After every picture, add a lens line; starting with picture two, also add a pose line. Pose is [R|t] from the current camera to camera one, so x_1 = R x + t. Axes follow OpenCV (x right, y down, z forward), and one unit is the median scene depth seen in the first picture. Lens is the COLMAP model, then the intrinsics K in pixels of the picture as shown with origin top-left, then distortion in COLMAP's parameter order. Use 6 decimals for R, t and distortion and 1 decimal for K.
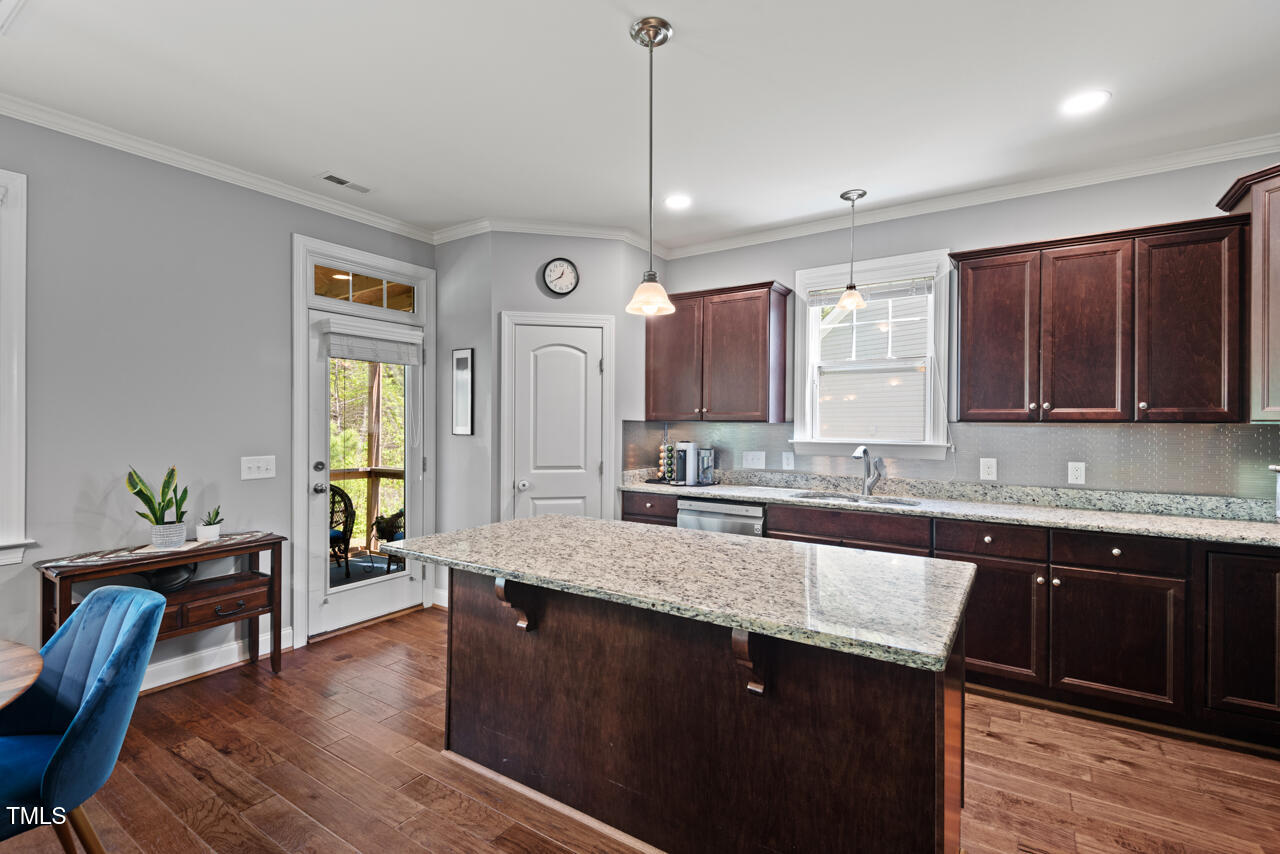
lens RADIAL K [[575.8, 0, 645.6], [0, 575.8, 426.9], [0, 0, 1]] dist [0.009957, -0.005730]
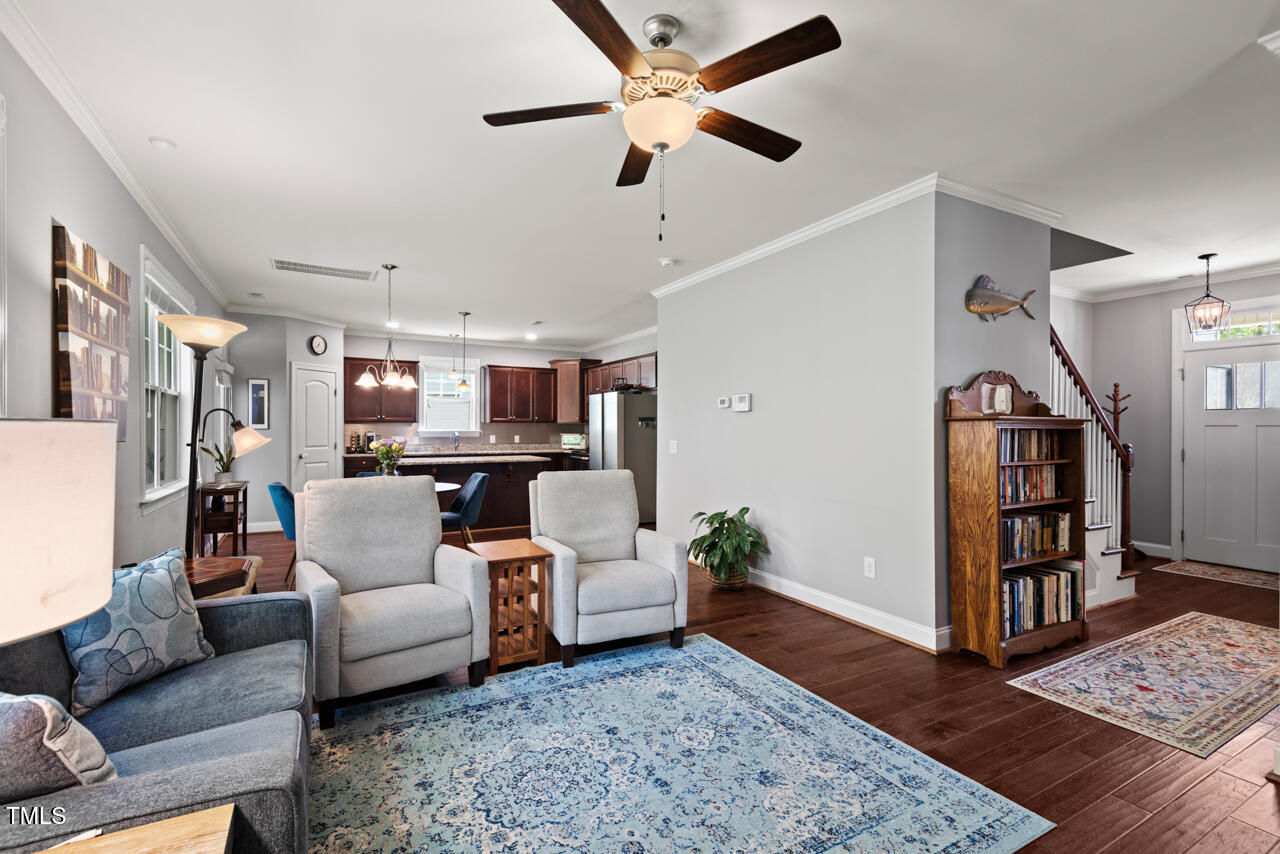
lens RADIAL K [[575.8, 0, 647.0], [0, 575.8, 428.4], [0, 0, 1]] dist [0.009957, -0.005730]
pose [[0.459560, -0.004575, 0.888135, -1.680813], [0.005464, 0.999982, 0.002324, 0.018237], [-0.888130, 0.003785, 0.459577, -1.043854]]
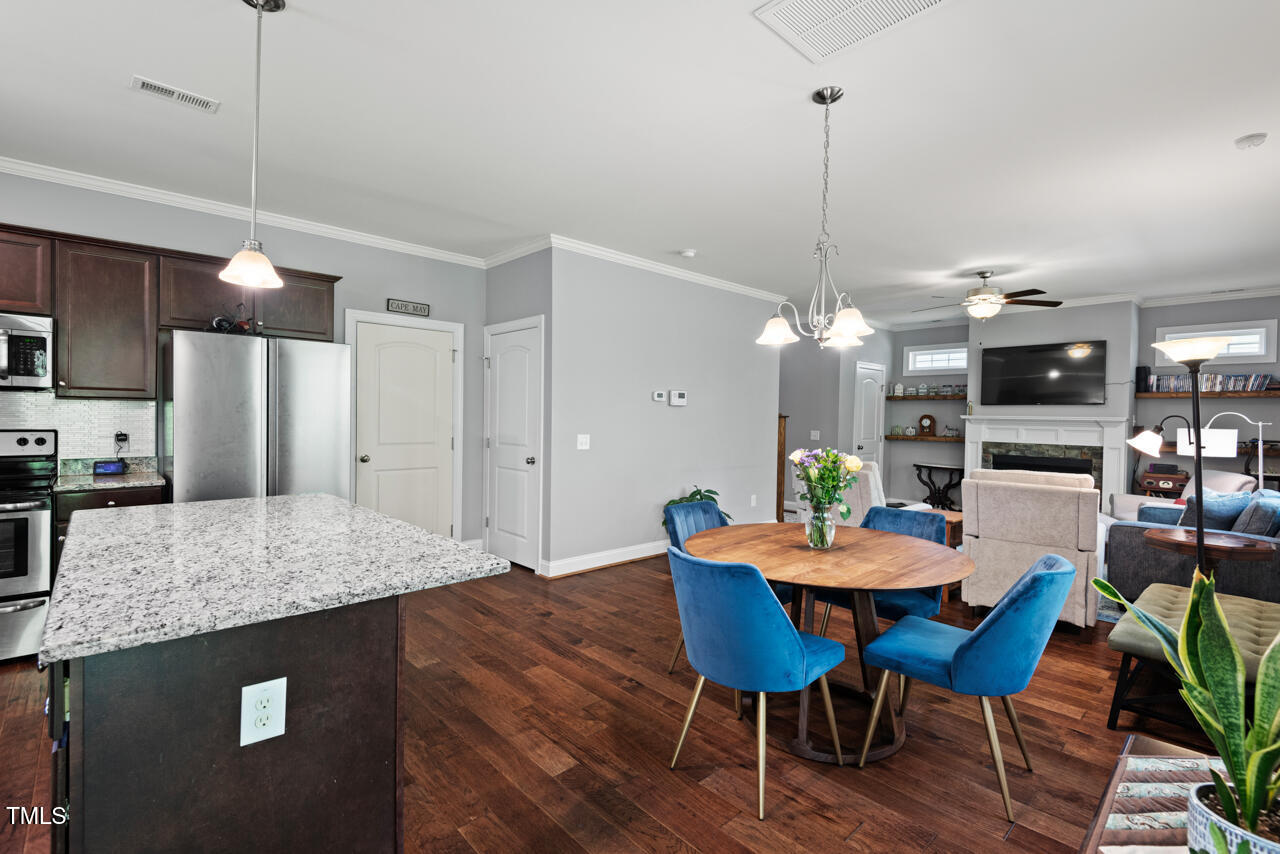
lens RADIAL K [[575.8, 0, 641.5], [0, 575.8, 421.9], [0, 0, 1]] dist [0.009957, -0.005730]
pose [[-0.971011, -0.024173, 0.237809, -0.547835], [-0.020466, 0.999628, 0.018041, -0.001736], [-0.238157, 0.012651, -0.971144, 1.142247]]
